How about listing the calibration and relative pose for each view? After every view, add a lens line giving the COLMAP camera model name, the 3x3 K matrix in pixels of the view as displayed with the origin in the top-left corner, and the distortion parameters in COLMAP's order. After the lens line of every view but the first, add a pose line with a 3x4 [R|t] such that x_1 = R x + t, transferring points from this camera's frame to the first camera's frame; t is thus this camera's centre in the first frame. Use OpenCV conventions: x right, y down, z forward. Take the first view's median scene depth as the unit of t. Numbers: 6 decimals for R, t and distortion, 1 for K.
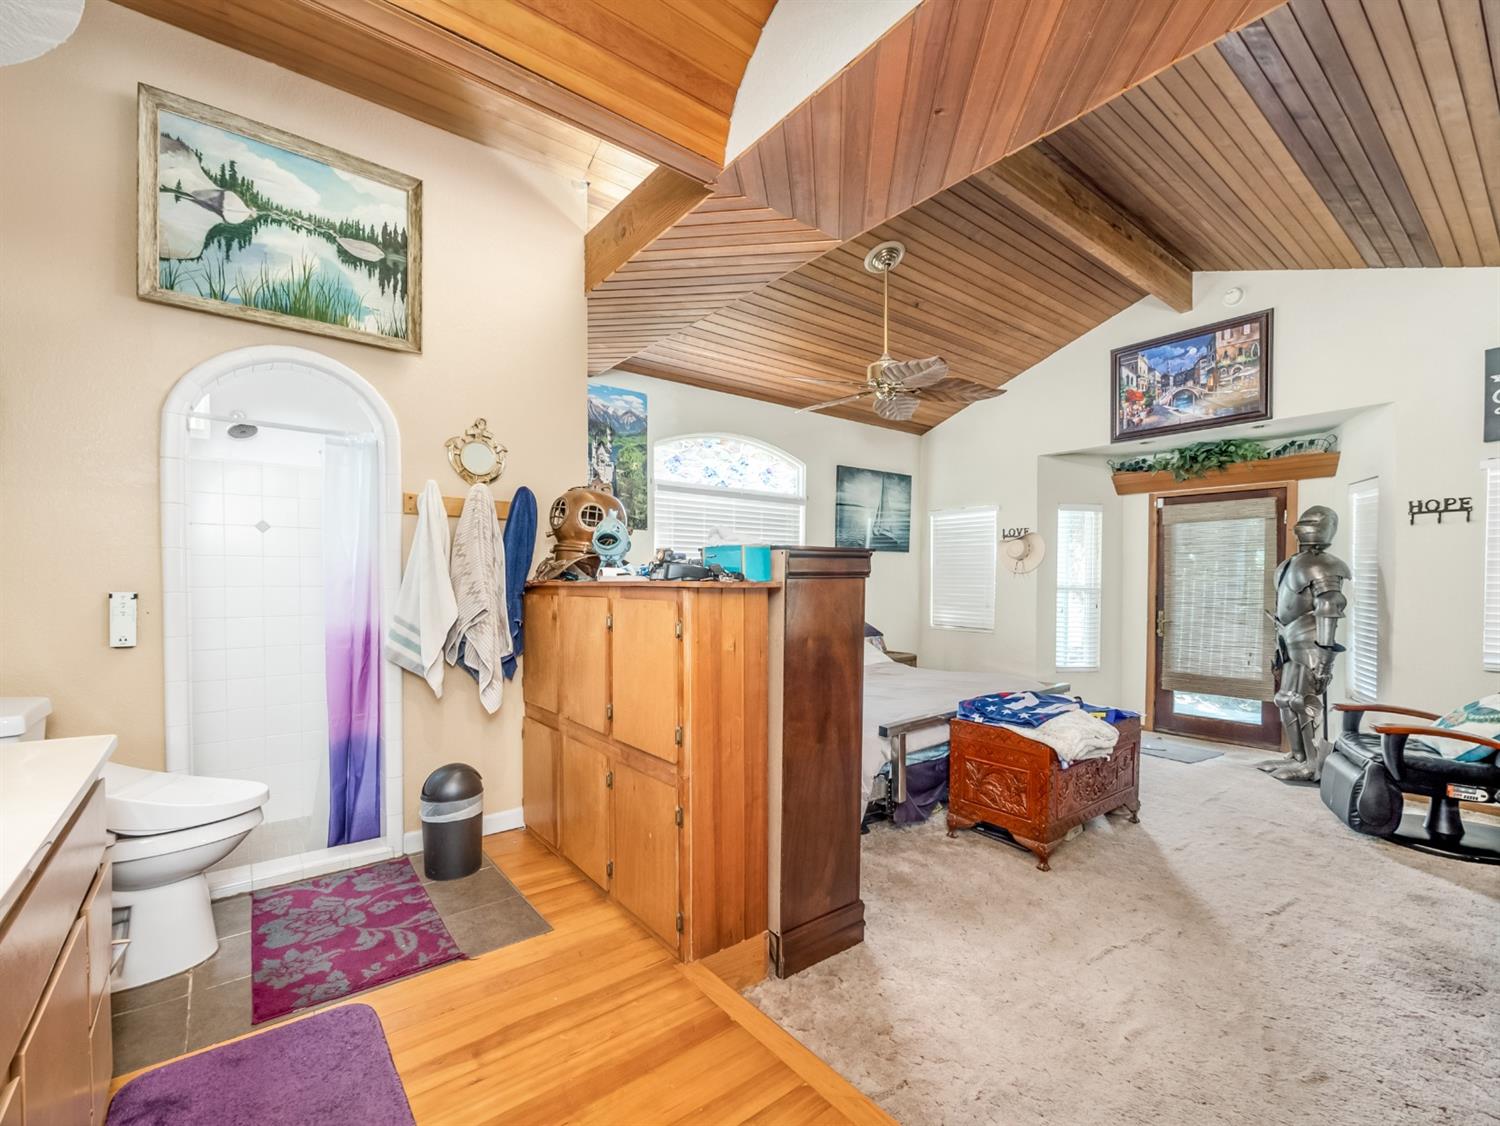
lens RADIAL K [[657.3, 0, 748.0], [0, 657.3, 589.1], [0, 0, 1]] dist [-0.005934, -0.000232]
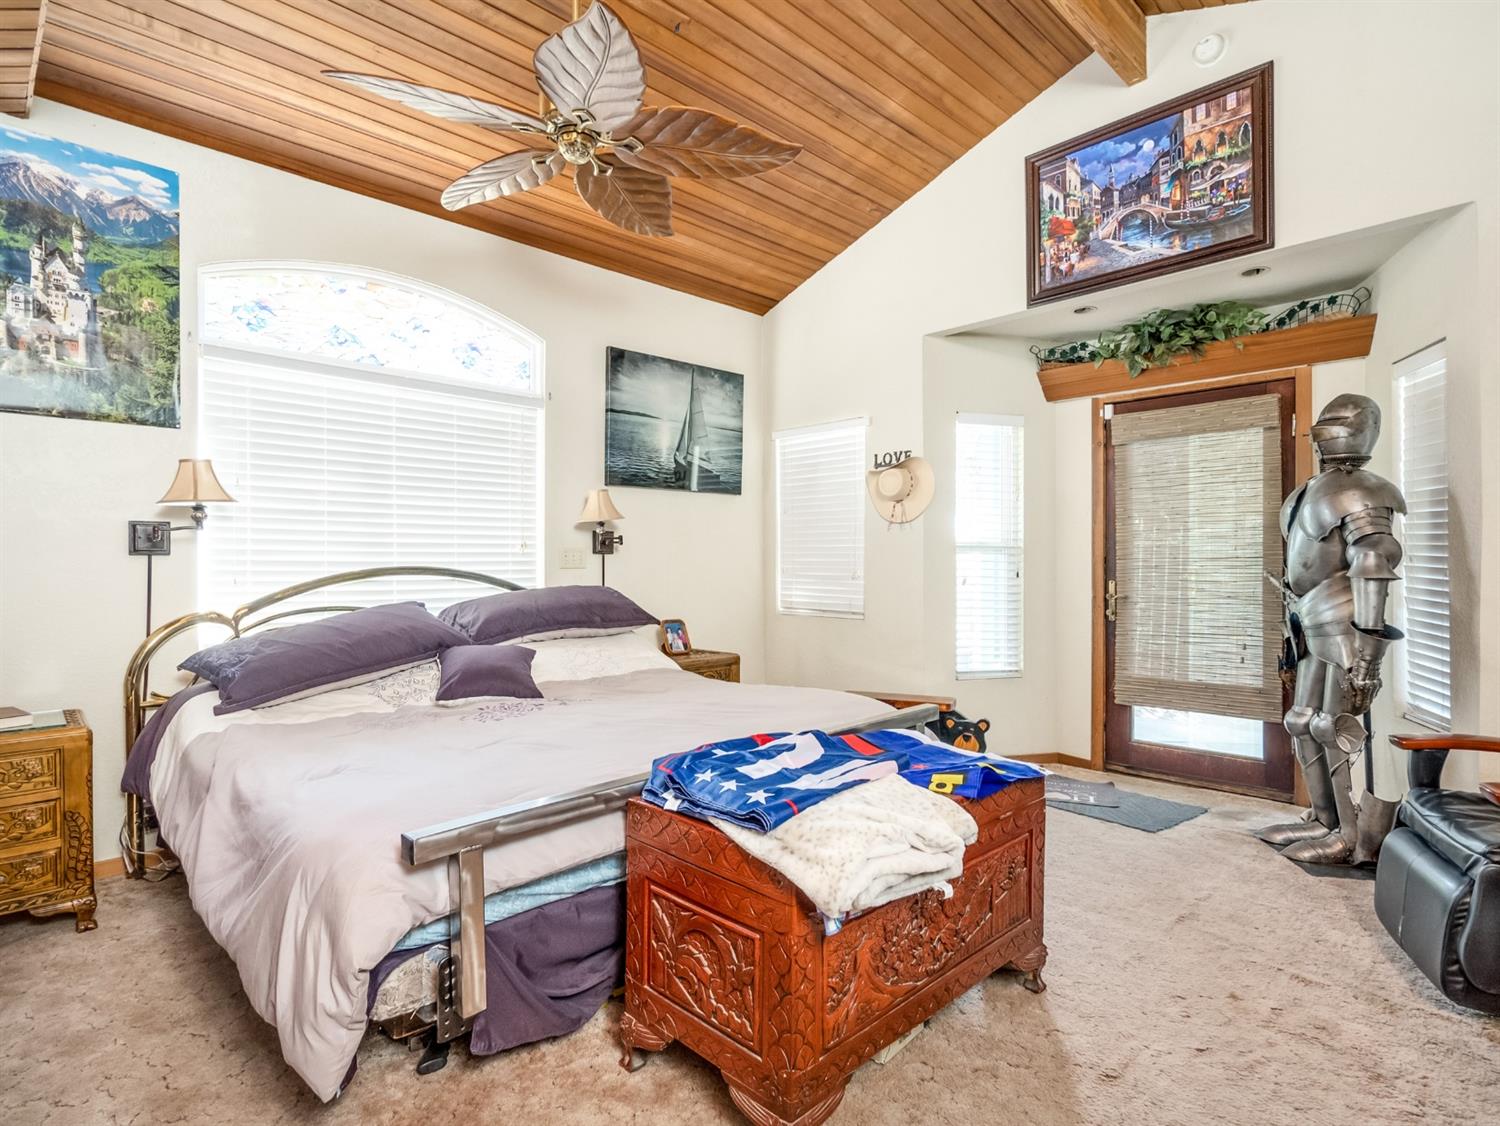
lens RADIAL K [[816.0, 0, 738.8], [0, 816.0, 561.0], [0, 0, 1]] dist [-0.002440, 0.000672]
pose [[0.994544, -0.004515, 0.104217, 0.229902], [0.006287, 0.999841, -0.016682, 0.031213], [-0.104125, 0.017246, 0.994415, 0.306779]]
